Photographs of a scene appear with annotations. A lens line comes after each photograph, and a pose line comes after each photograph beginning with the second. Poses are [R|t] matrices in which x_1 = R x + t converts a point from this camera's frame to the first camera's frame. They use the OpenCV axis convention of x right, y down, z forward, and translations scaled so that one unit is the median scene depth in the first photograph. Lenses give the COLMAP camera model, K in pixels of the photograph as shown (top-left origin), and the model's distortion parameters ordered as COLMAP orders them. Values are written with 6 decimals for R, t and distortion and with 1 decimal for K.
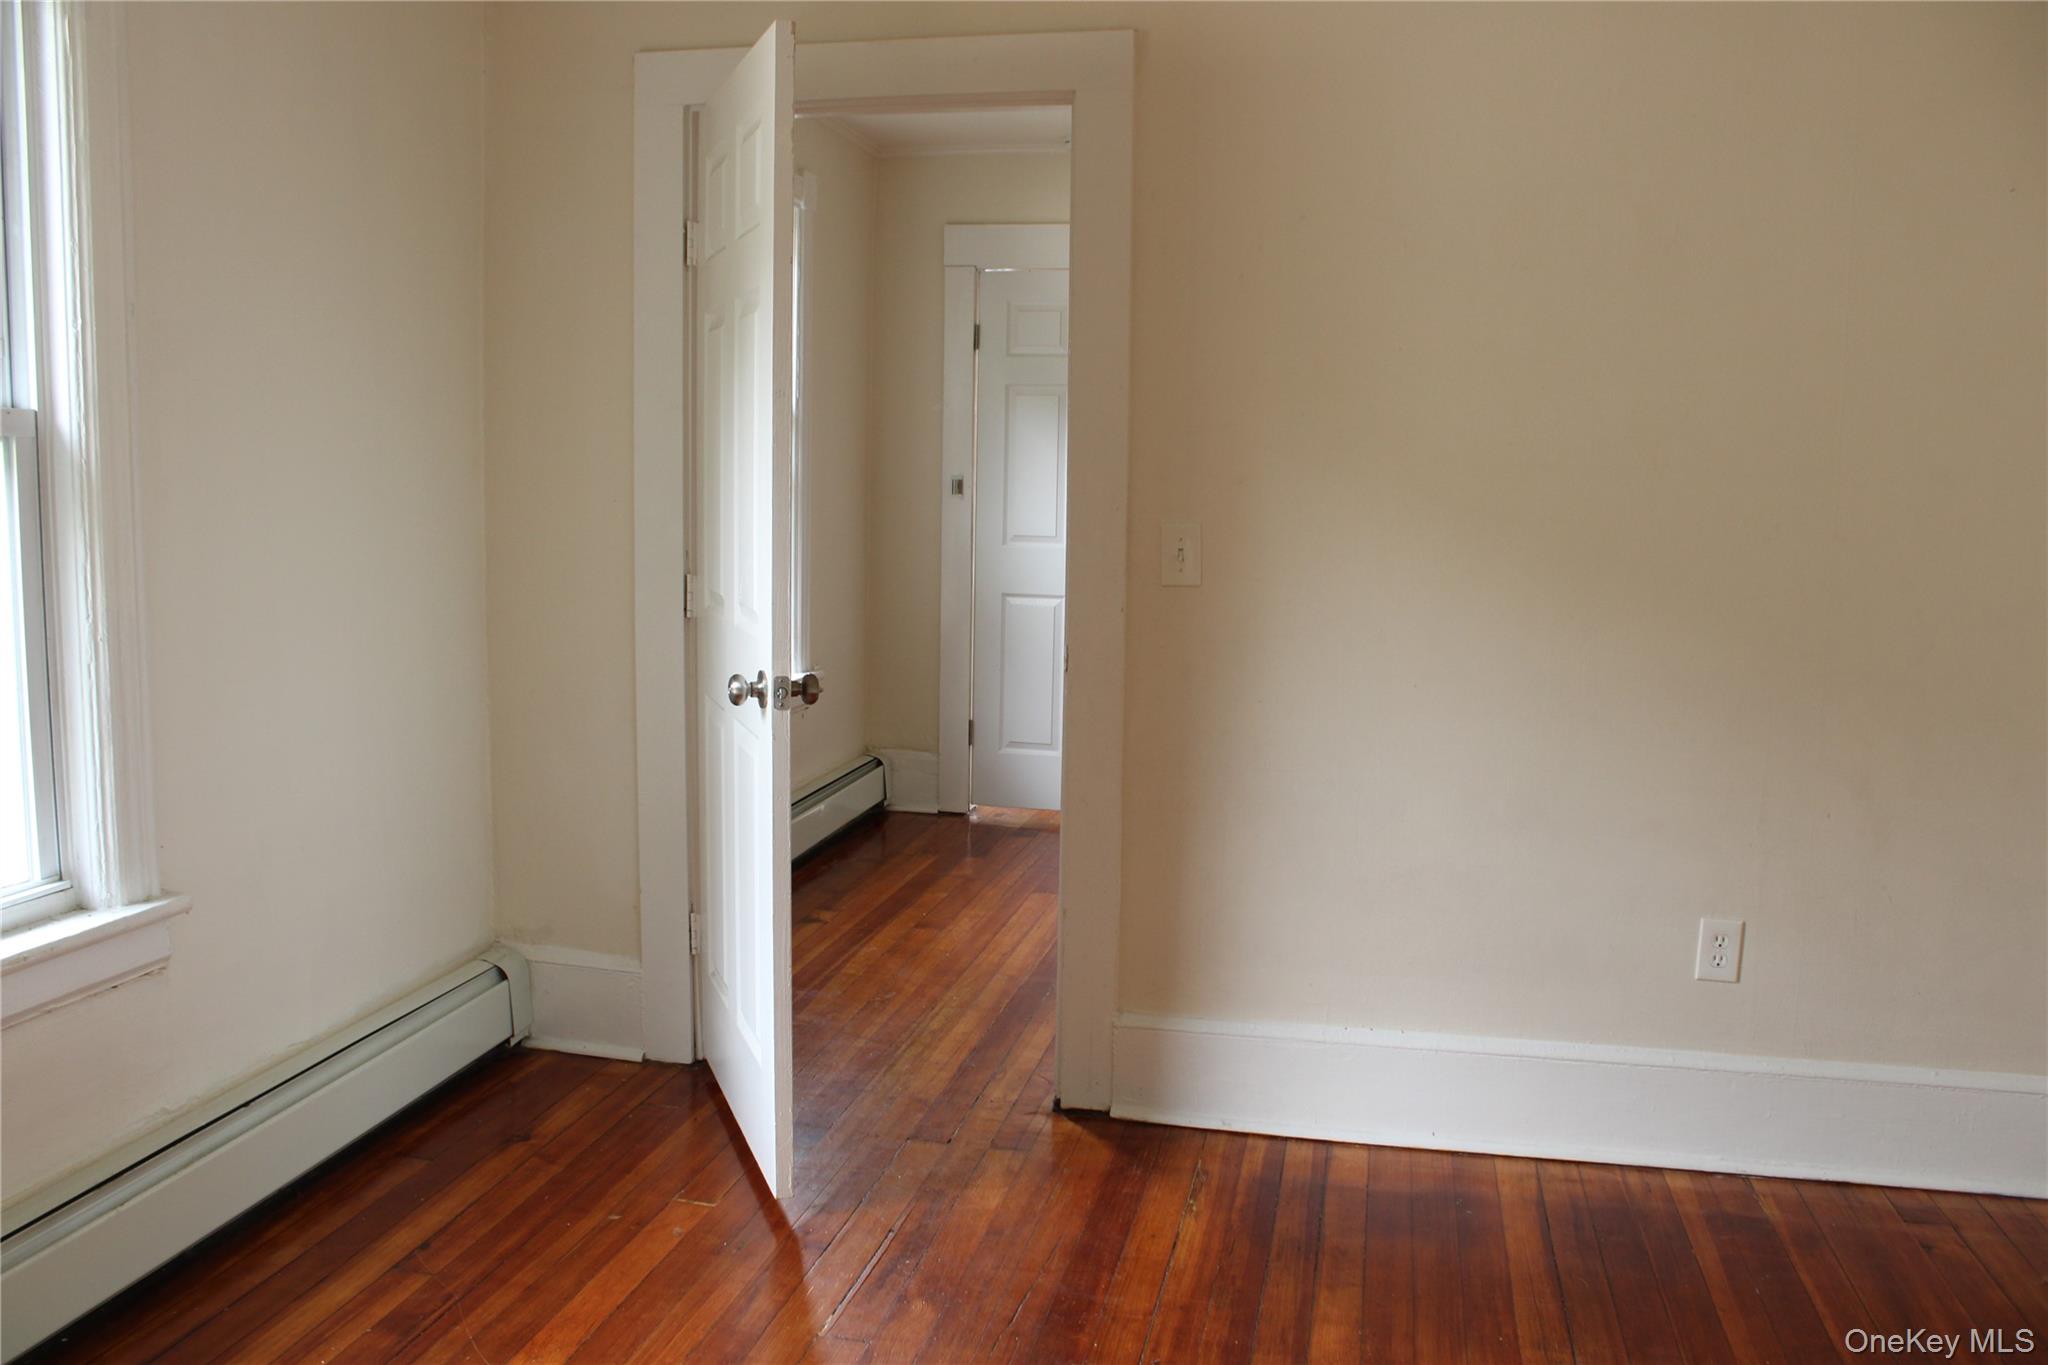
lens RADIAL K [[1700.2, 0, 999.3], [0, 1700.2, 686.8], [0, 0, 1]] dist [-0.173389, 0.153889]
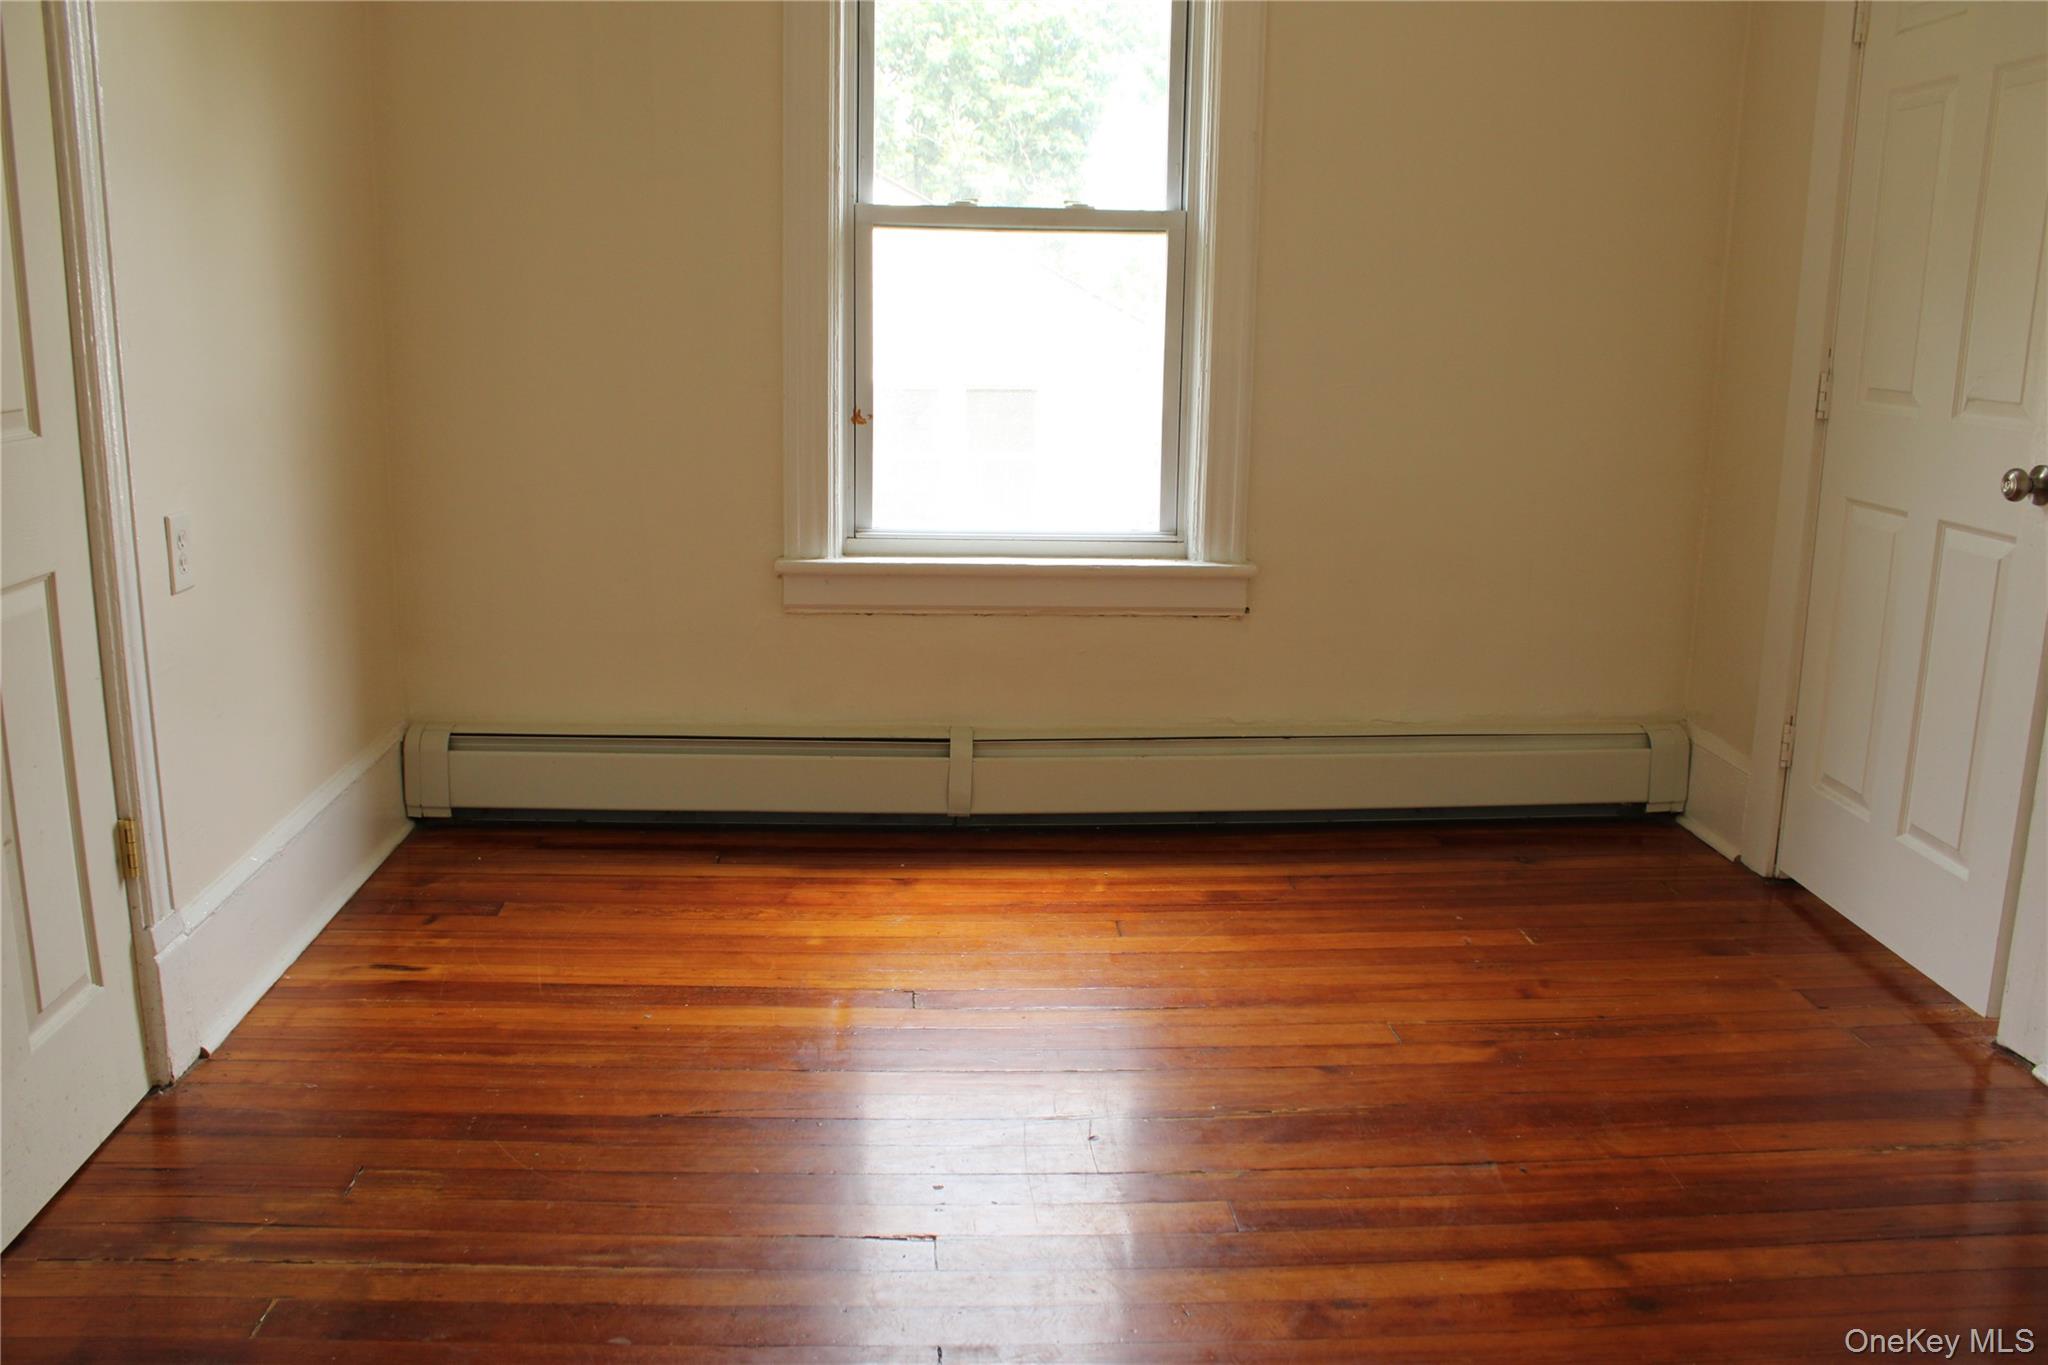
lens RADIAL K [[1700.2, 0, 999.3], [0, 1700.2, 686.8], [0, 0, 1]] dist [-0.173389, 0.153889]
pose [[0.286283, 0.200596, -0.936912, 0.779775], [-0.126299, 0.977207, 0.170632, 0.011046], [0.949785, 0.069482, 0.305093, 0.374040]]
